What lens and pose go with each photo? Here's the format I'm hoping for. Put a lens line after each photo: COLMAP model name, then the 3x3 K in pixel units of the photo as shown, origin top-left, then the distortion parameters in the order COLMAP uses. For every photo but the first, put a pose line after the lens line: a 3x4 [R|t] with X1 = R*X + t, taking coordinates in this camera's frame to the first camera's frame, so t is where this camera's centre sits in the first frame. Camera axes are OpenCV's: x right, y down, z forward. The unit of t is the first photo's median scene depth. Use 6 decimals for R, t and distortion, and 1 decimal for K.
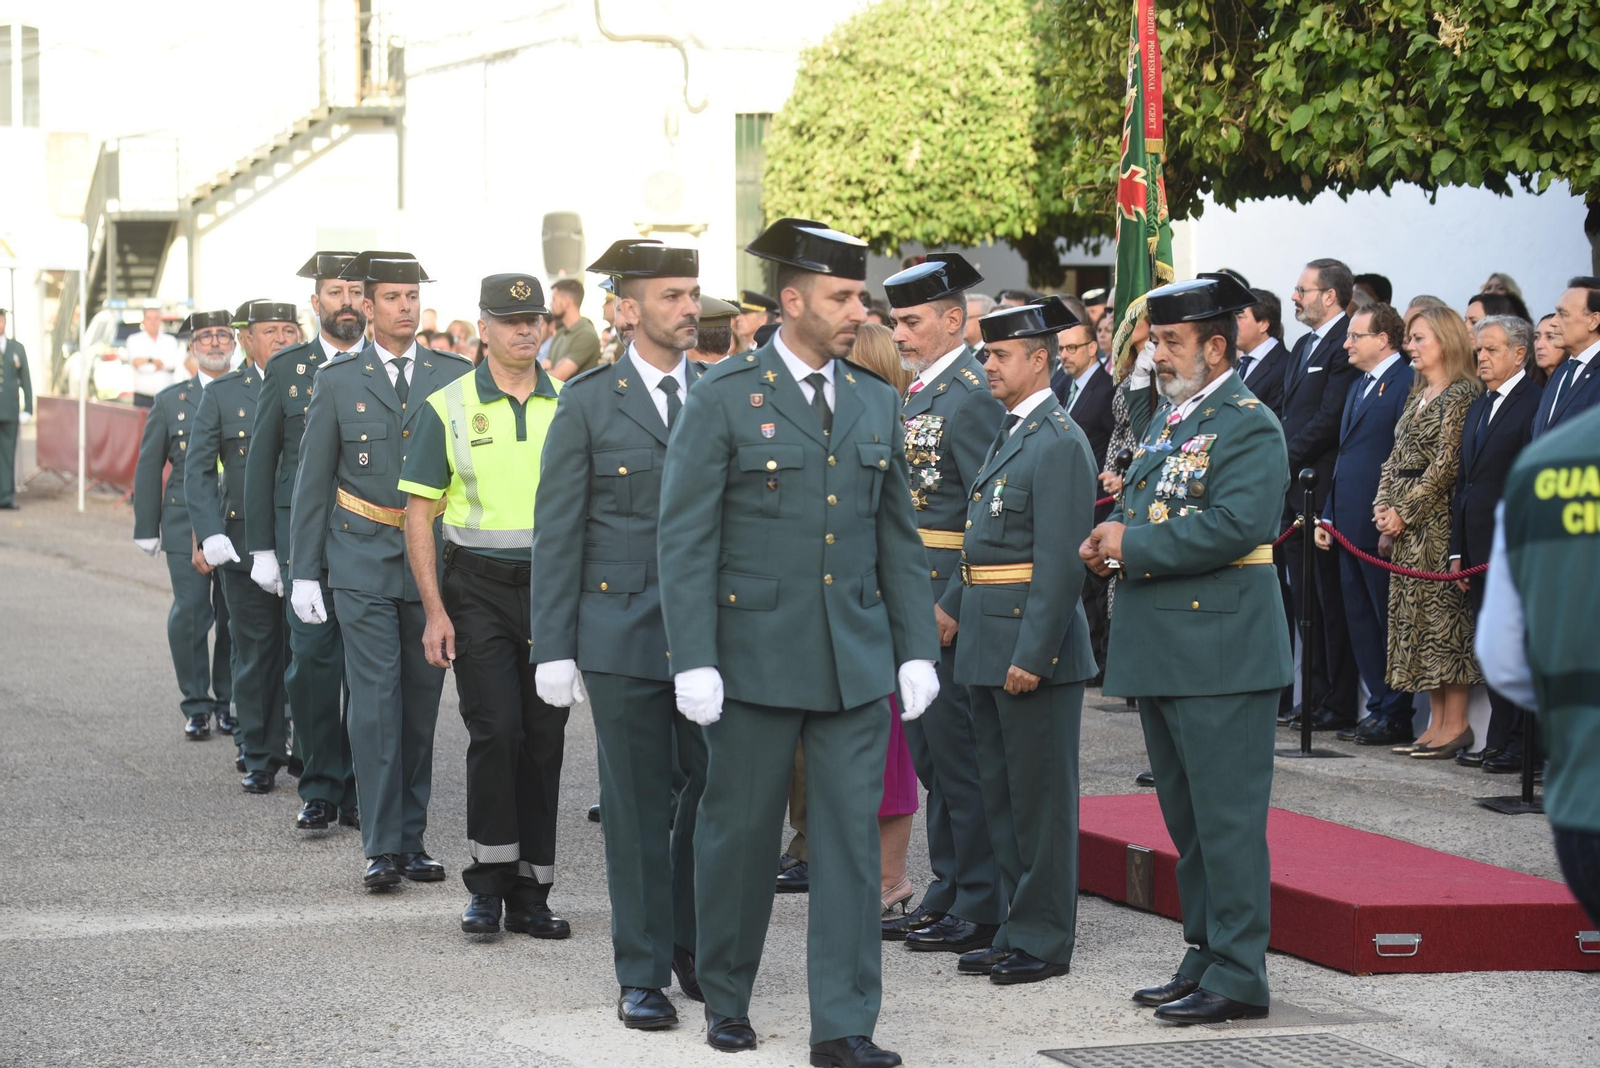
lens RADIAL K [[4541.7, 0, 794.3], [0, 4541.7, 538.5], [0, 0, 1]] dist [0.081185, 0.000000]
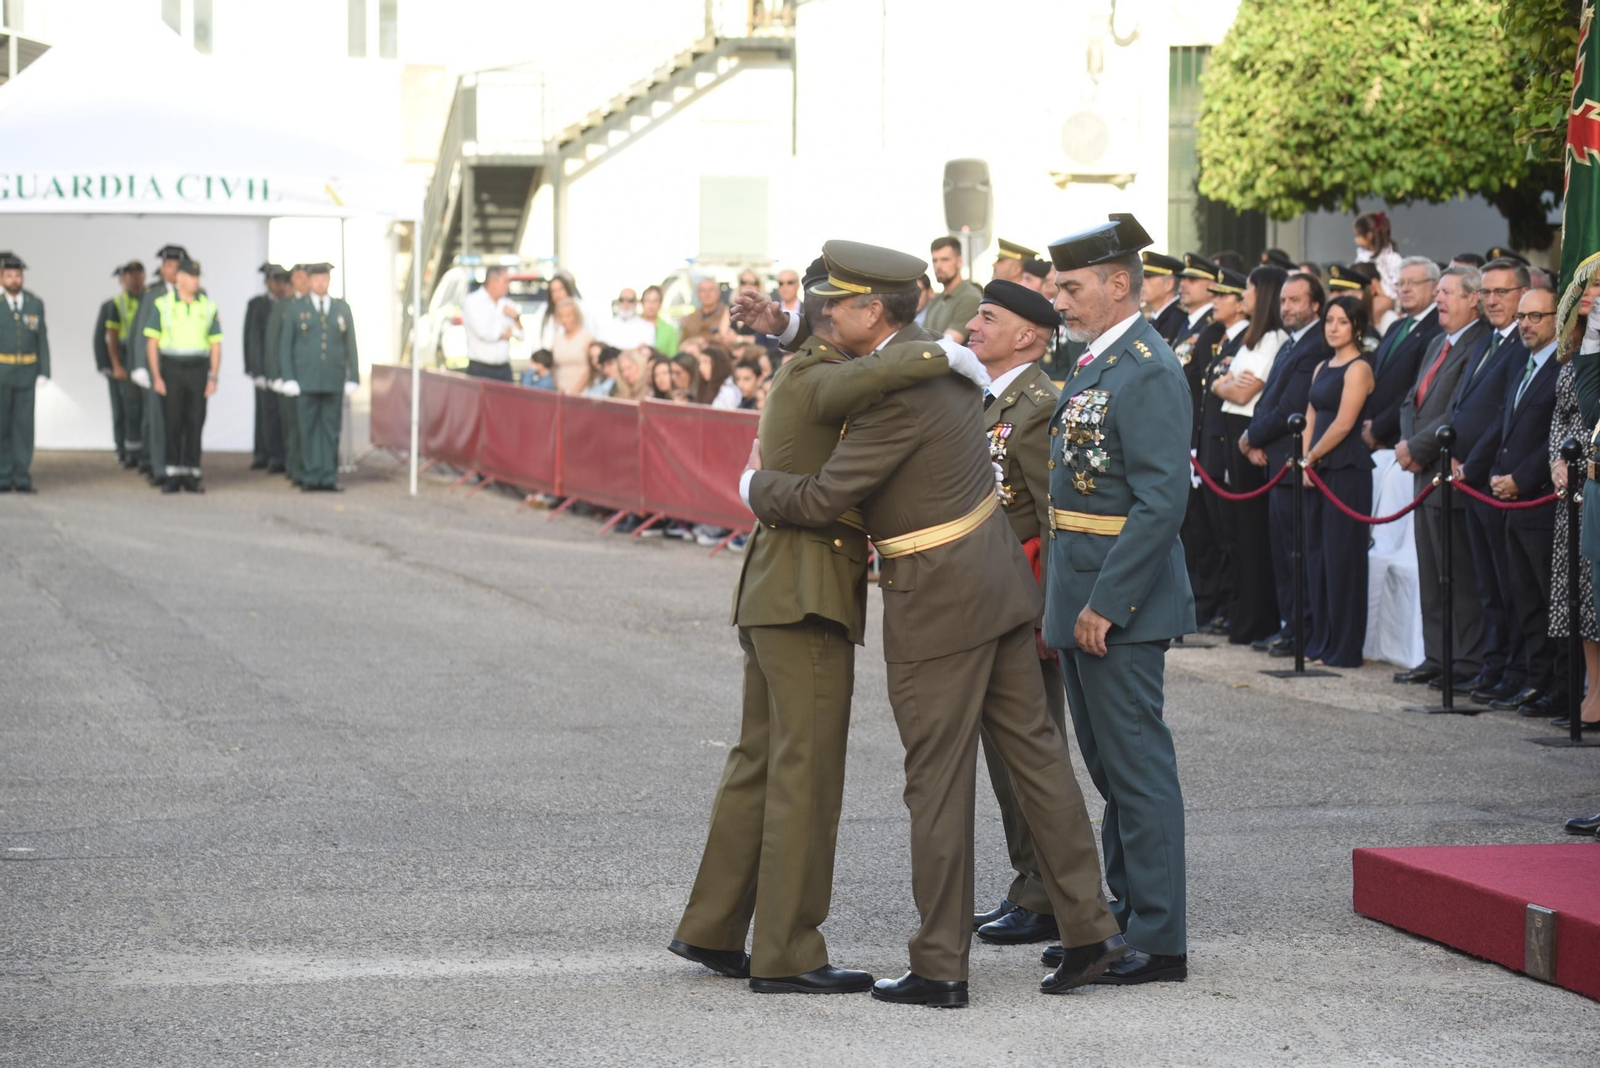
lens RADIAL K [[5196.3, 0, 811.8], [0, 5196.3, 518.7], [0, 0, 1]] dist [0.355838, 0.000000]
pose [[0.996024, 0.014537, -0.087887, 0.008594], [-0.014824, 0.999887, -0.002604, 0.000024], [0.087839, 0.003896, 0.996127, 0.004587]]
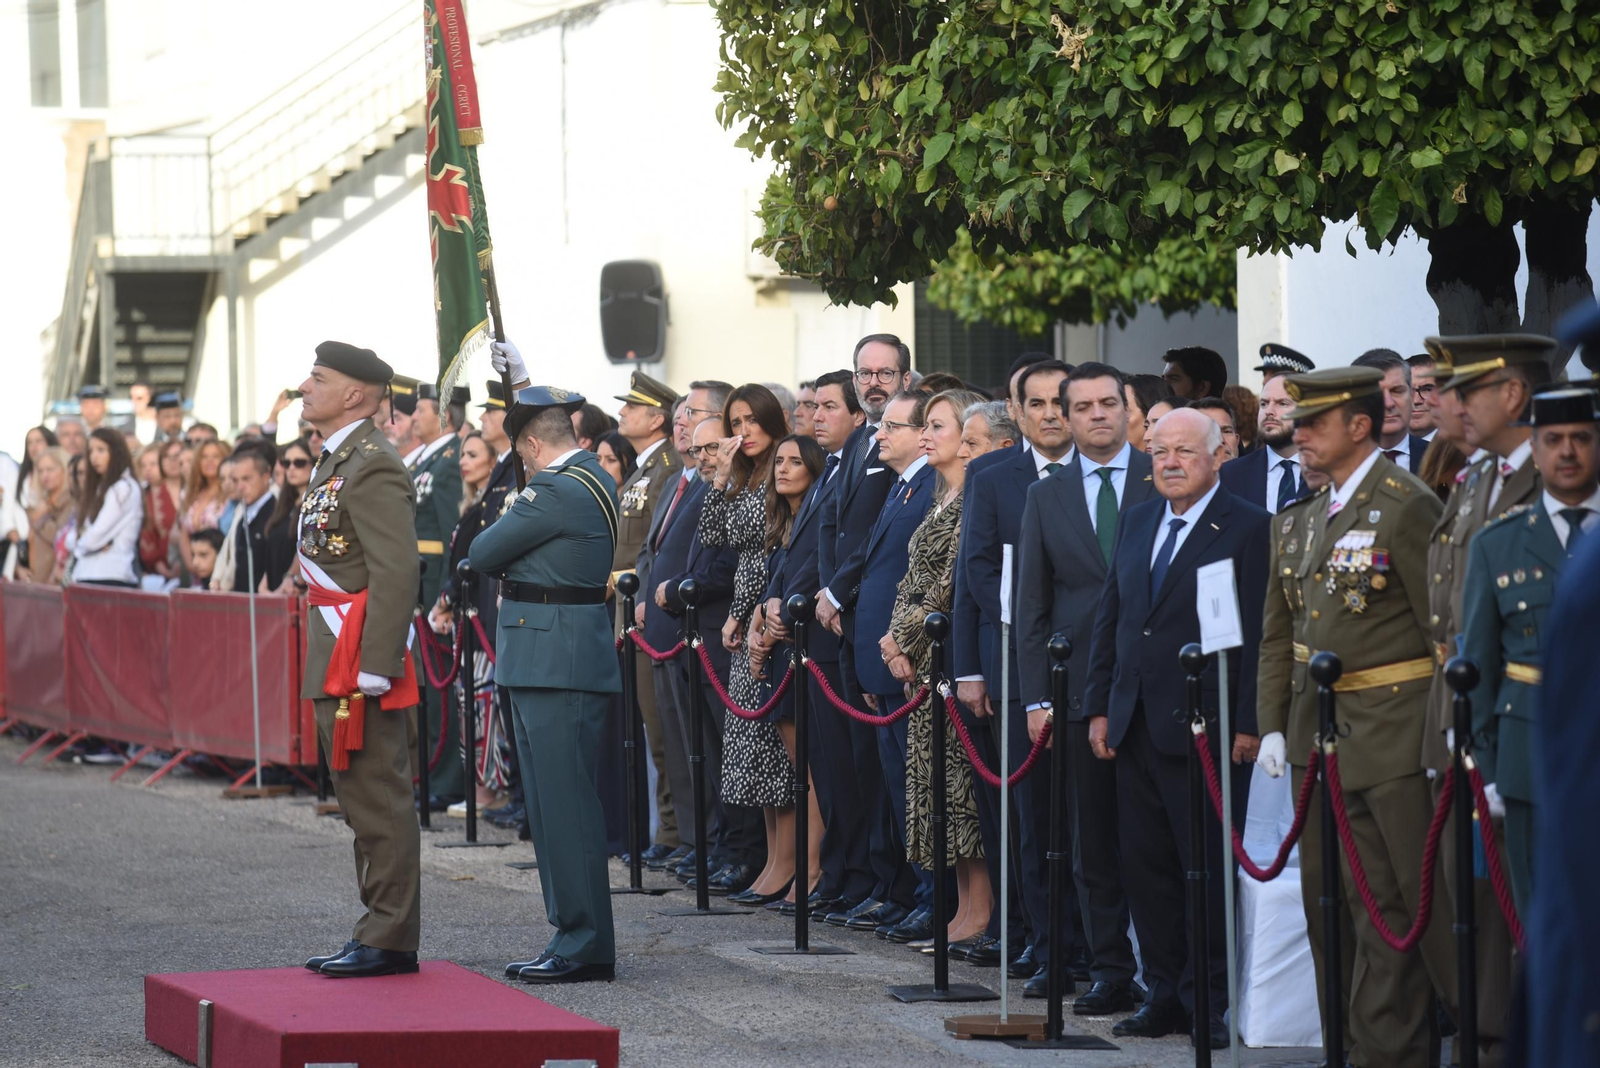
lens RADIAL K [[8567.6, 0, 815.5], [0, 8567.6, 542.1], [0, 0, 1]] dist [3.406939, 0.000000]
pose [[0.992278, -0.006274, -0.123877, 0.136933], [0.001783, 0.999338, -0.036333, 0.013971], [0.124023, 0.035831, 0.991632, -0.231162]]
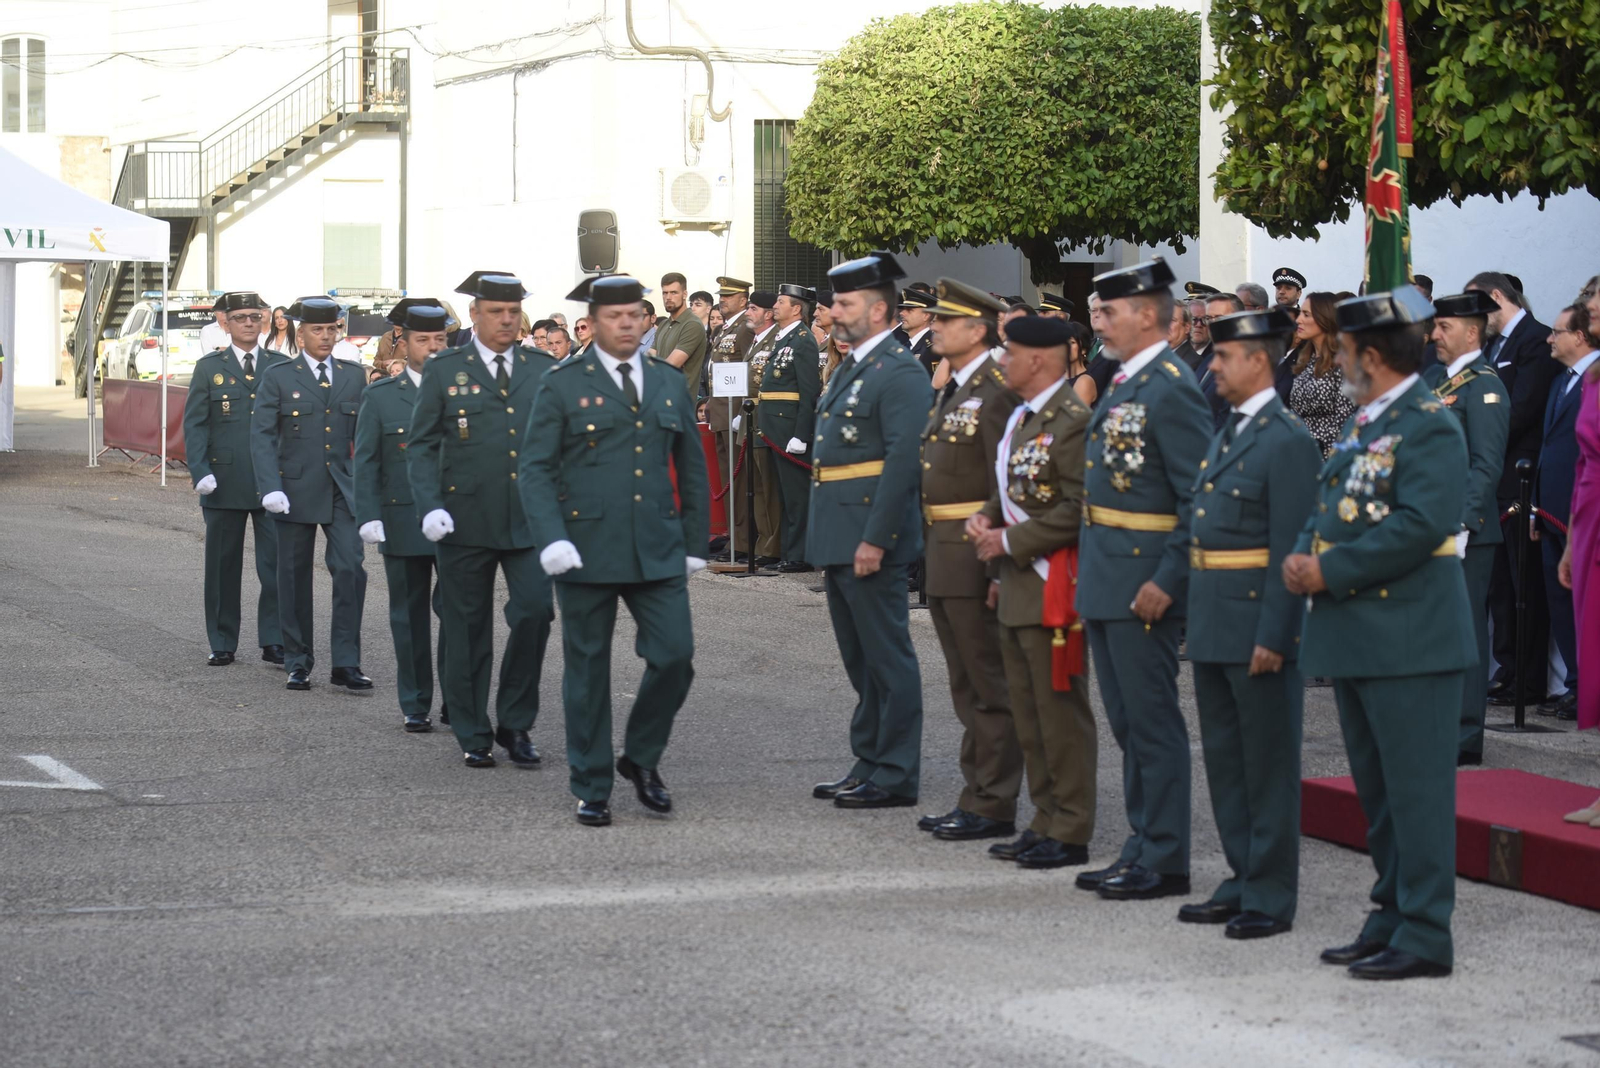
lens RADIAL K [[4132.0, 0, 735.7], [0, 4132.0, 454.9], [0, 0, 1]] dist [-0.104283, 0.000000]
pose [[0.999800, 0.005533, 0.019241, -0.039768], [-0.005279, 0.999899, -0.013229, -0.001183], [-0.019312, 0.013125, 0.999727, 0.021342]]
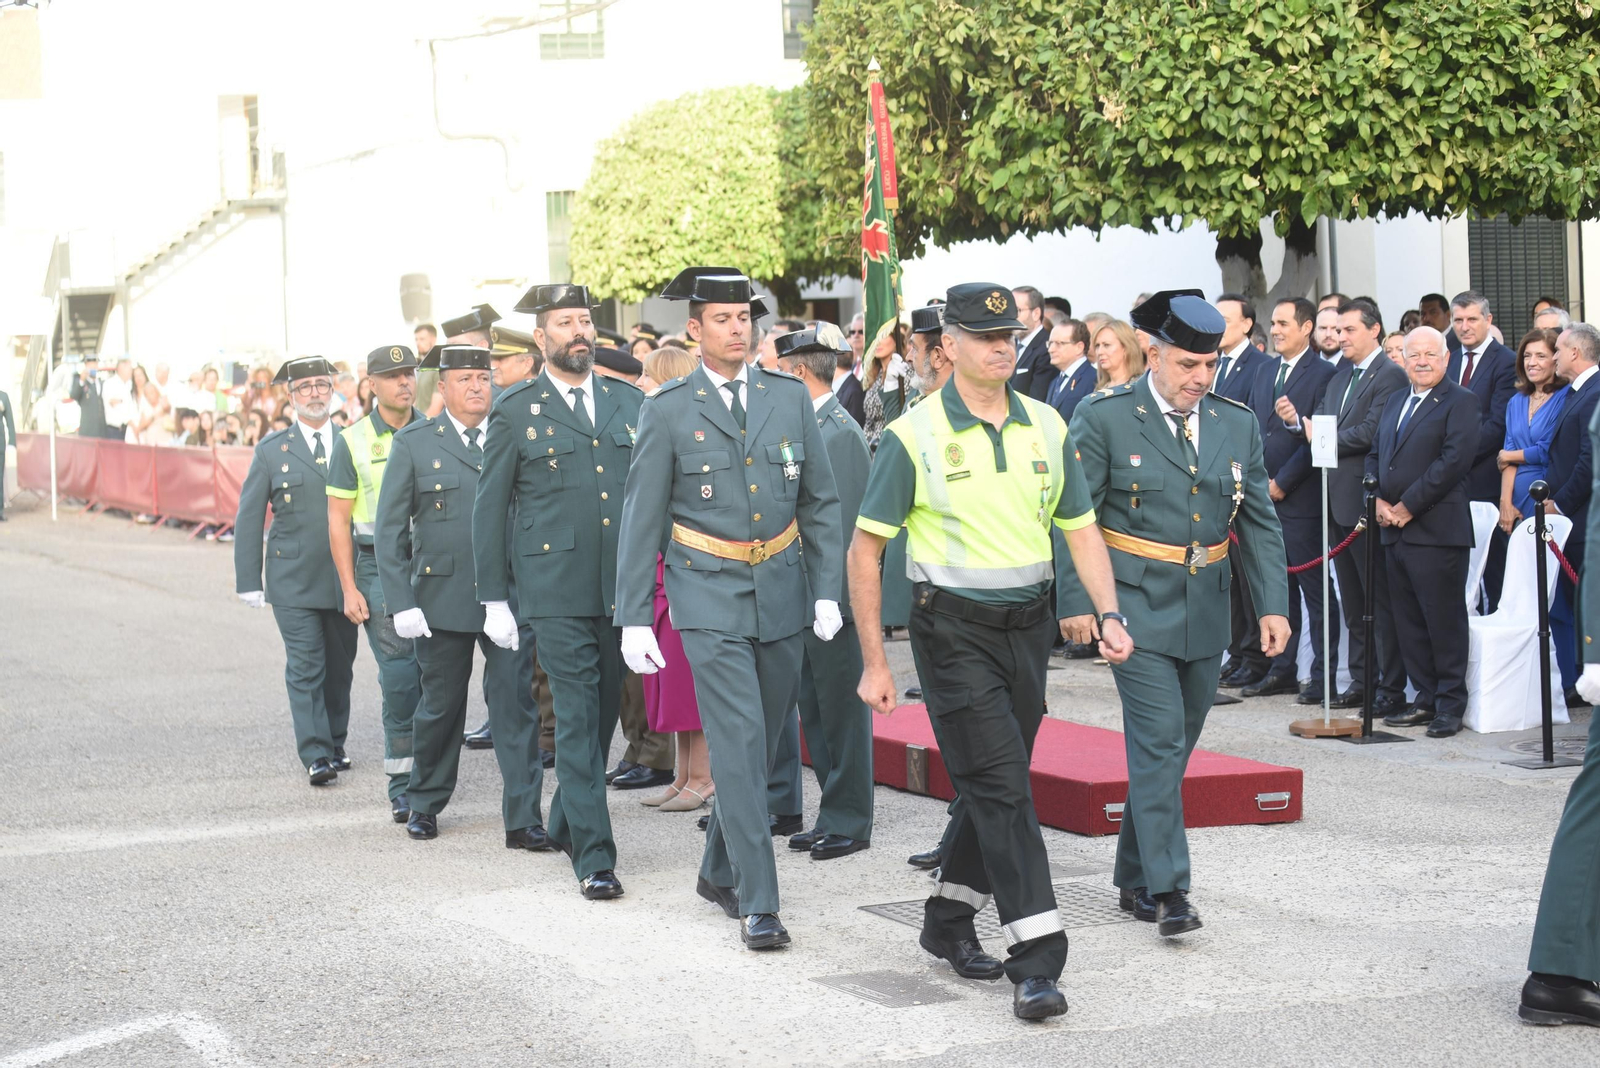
lens RADIAL K [[3510.8, 0, 836.6], [0, 3510.8, 597.7], [0, 0, 1]] dist [-0.269588, 0.000000]
pose [[0.996733, -0.041189, 0.069480, -0.004697], [0.039522, 0.998901, 0.025197, -0.000027], [-0.070441, -0.022369, 0.997265, 0.003295]]
